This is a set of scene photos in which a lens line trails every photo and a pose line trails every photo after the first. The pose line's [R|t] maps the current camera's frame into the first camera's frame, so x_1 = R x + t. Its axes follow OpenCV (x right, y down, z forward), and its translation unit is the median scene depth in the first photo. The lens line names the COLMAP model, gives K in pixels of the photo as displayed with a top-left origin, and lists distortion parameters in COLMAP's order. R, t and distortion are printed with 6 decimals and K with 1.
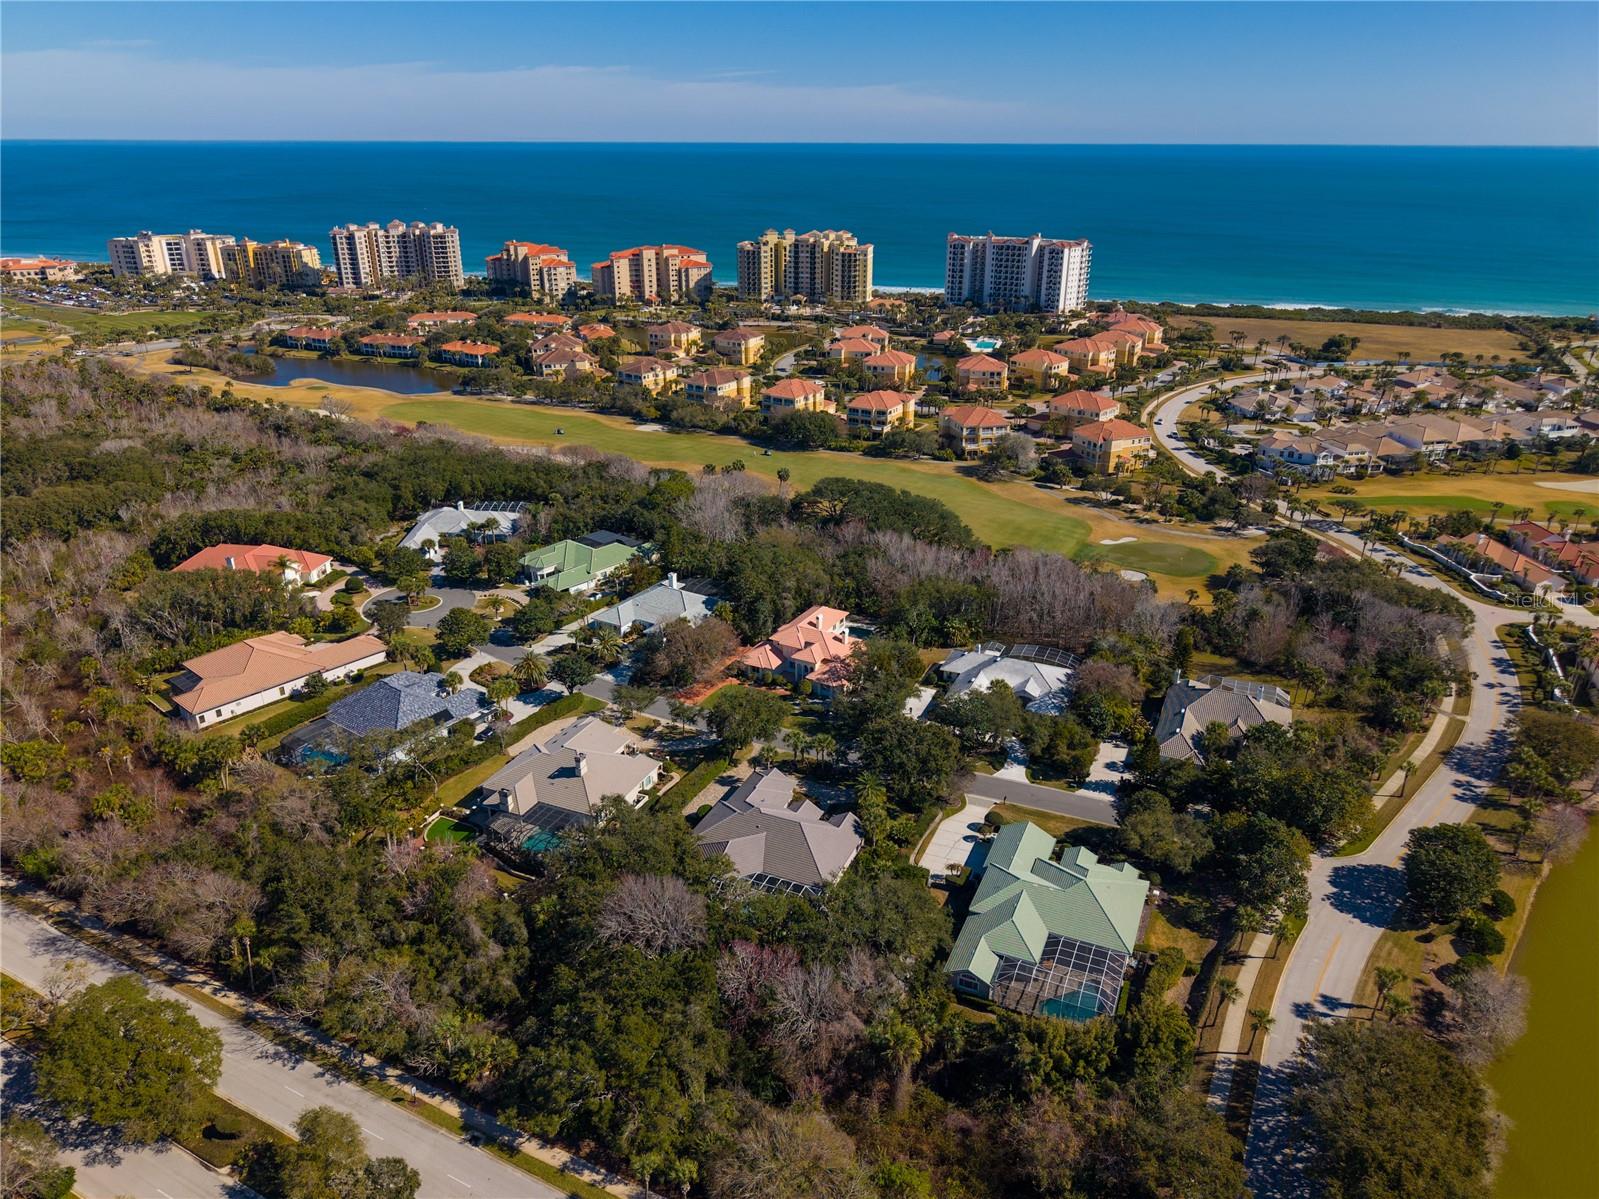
lens RADIAL K [[1080.3, 0, 799.5], [0, 1080.3, 599.5], [0, 0, 1]] dist [0.129889, -0.269584]
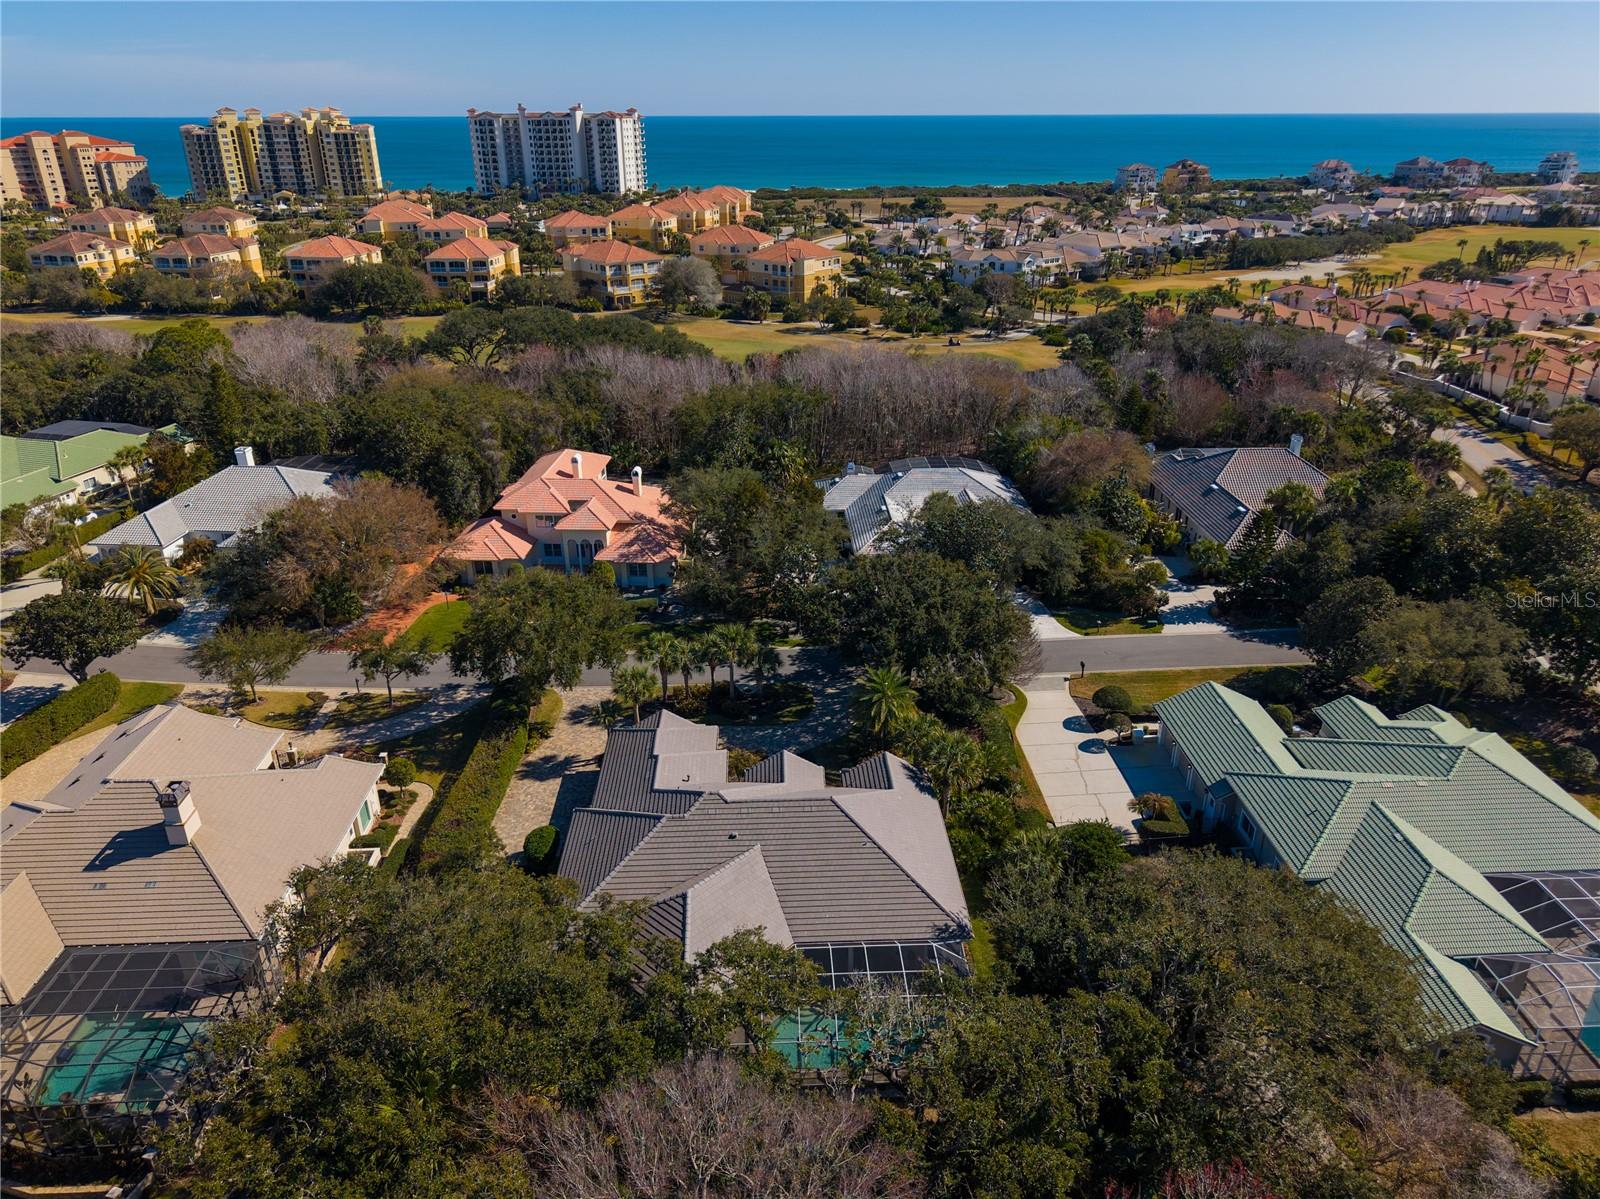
lens RADIAL K [[1087.0, 0, 806.4], [0, 1087.0, 607.3], [0, 0, 1]] dist [0.007186, -0.002312]
pose [[0.894069, -0.188377, 0.406392, -0.101583], [0.178238, 0.981965, 0.063050, 0.067451], [-0.410940, 0.016063, 0.911521, 0.397262]]
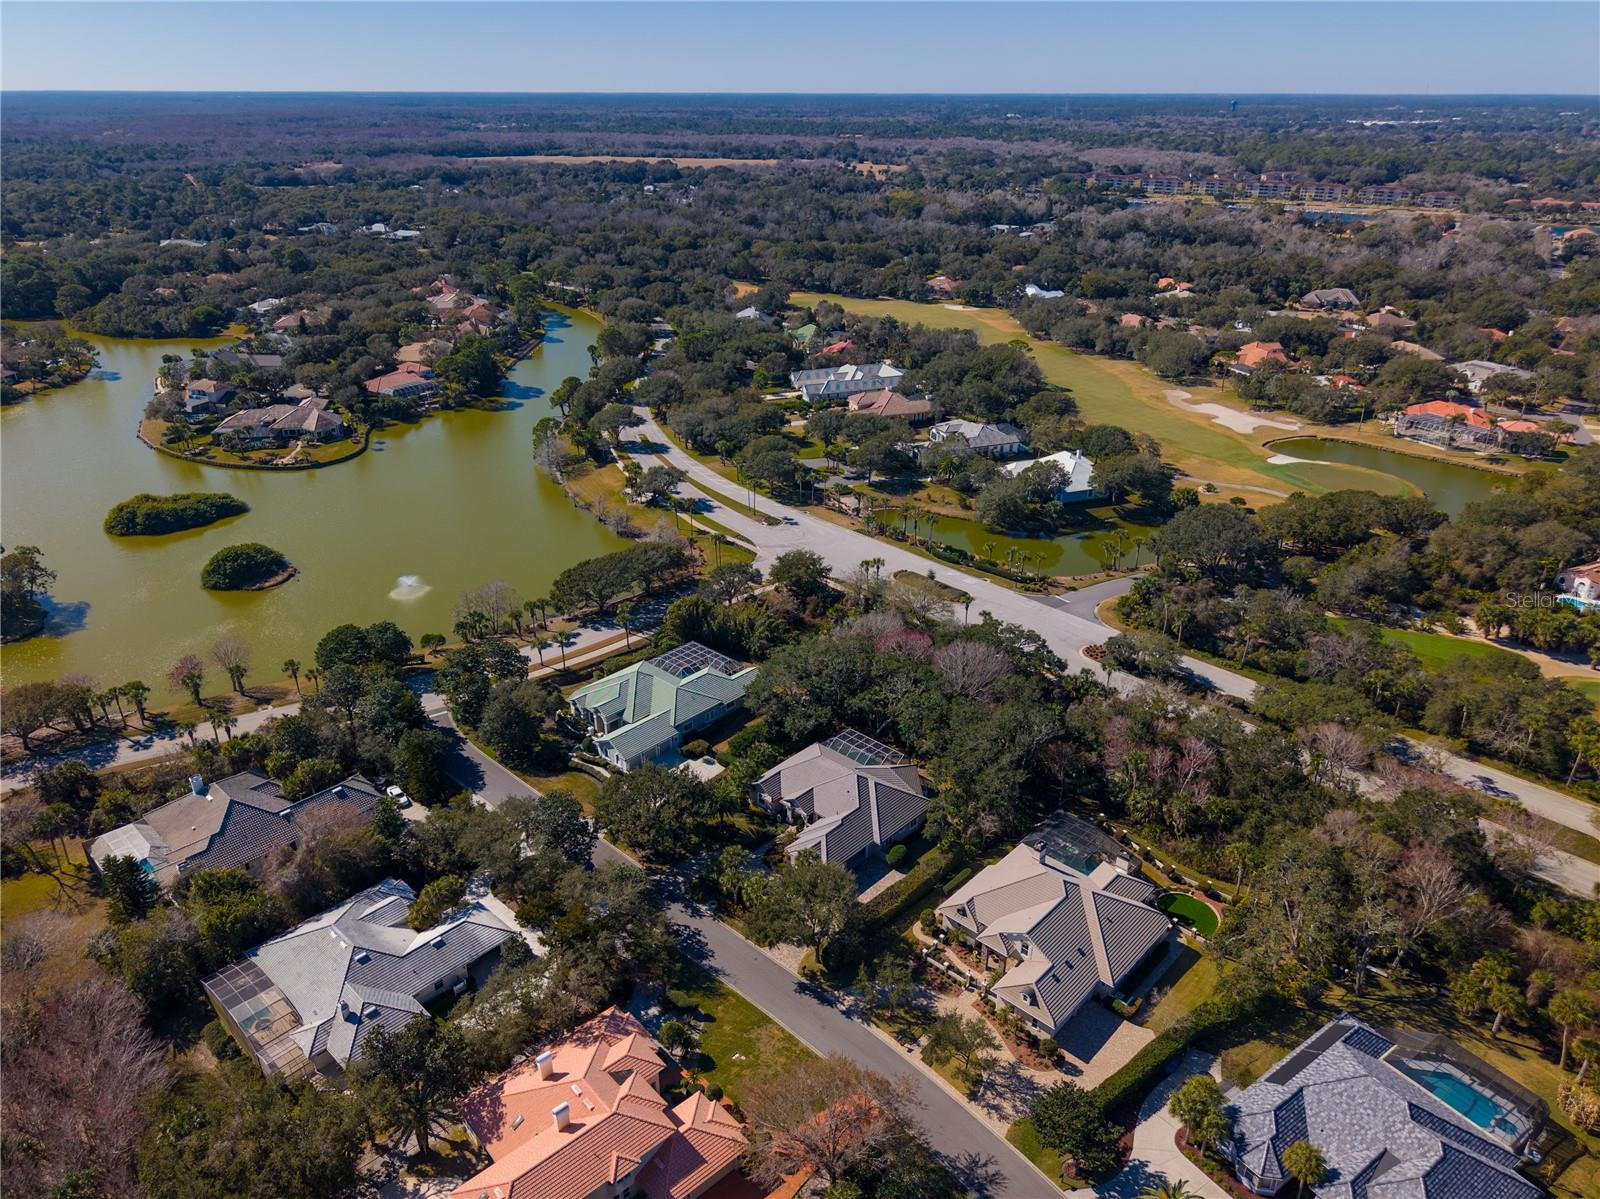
lens RADIAL K [[1087.0, 0, 806.4], [0, 1087.0, 607.3], [0, 0, 1]] dist [0.007186, -0.002312]
pose [[-0.951716, -0.143509, 0.271371, -0.154423], [0.106321, 0.675194, 0.729937, -0.412009], [-0.287981, 0.723545, -0.627335, 0.982052]]
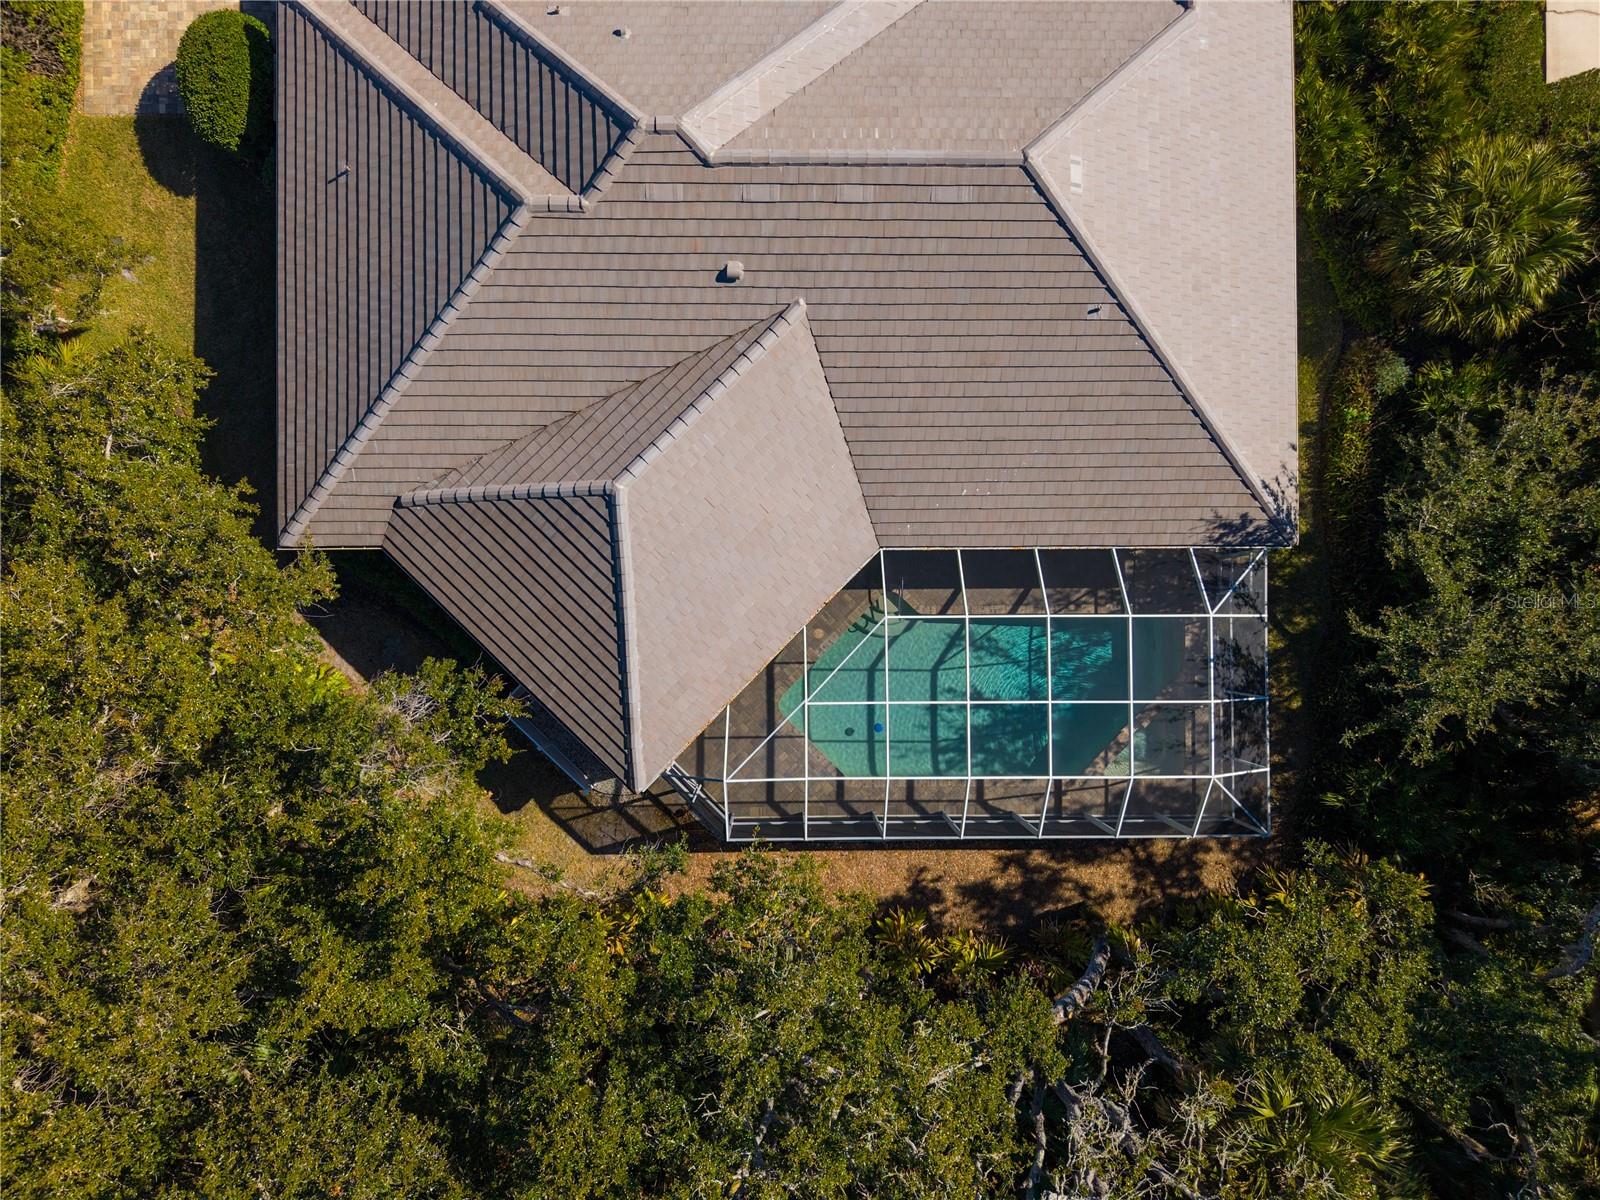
lens RADIAL K [[1087.0, 0, 806.4], [0, 1087.0, 607.8], [0, 0, 1]] dist [0.007186, -0.002312]
pose [[0.908272, -0.417832, 0.021437, -0.031432], [0.142315, 0.356732, 0.923303, 0.060823], [-0.393432, -0.835559, 0.383473, 0.576714]]
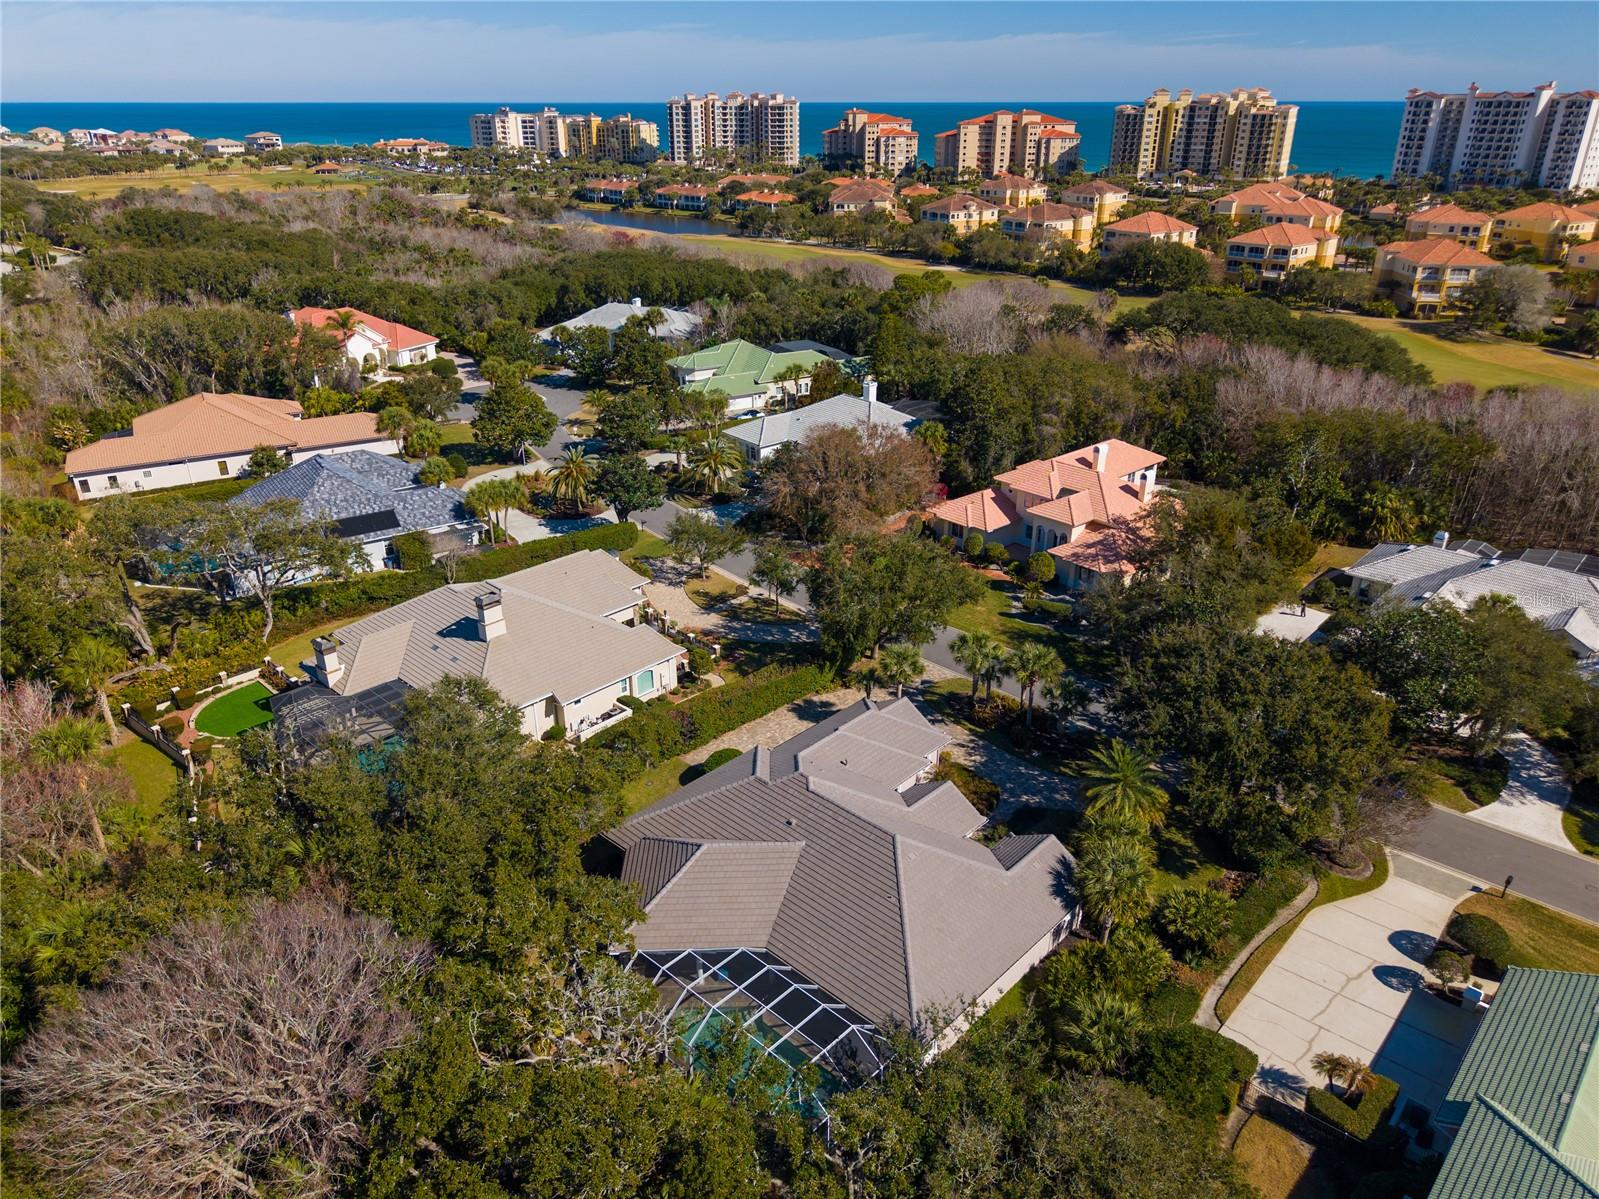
lens RADIAL K [[1094.4, 0, 799.5], [0, 1094.4, 599.5], [0, 0, 1]] dist [0.015802, -0.009036]
pose [[0.943708, 0.137590, -0.300806, 0.043912], [-0.129633, 0.990478, 0.046358, 0.072127], [0.304320, -0.004755, 0.952558, 0.405128]]
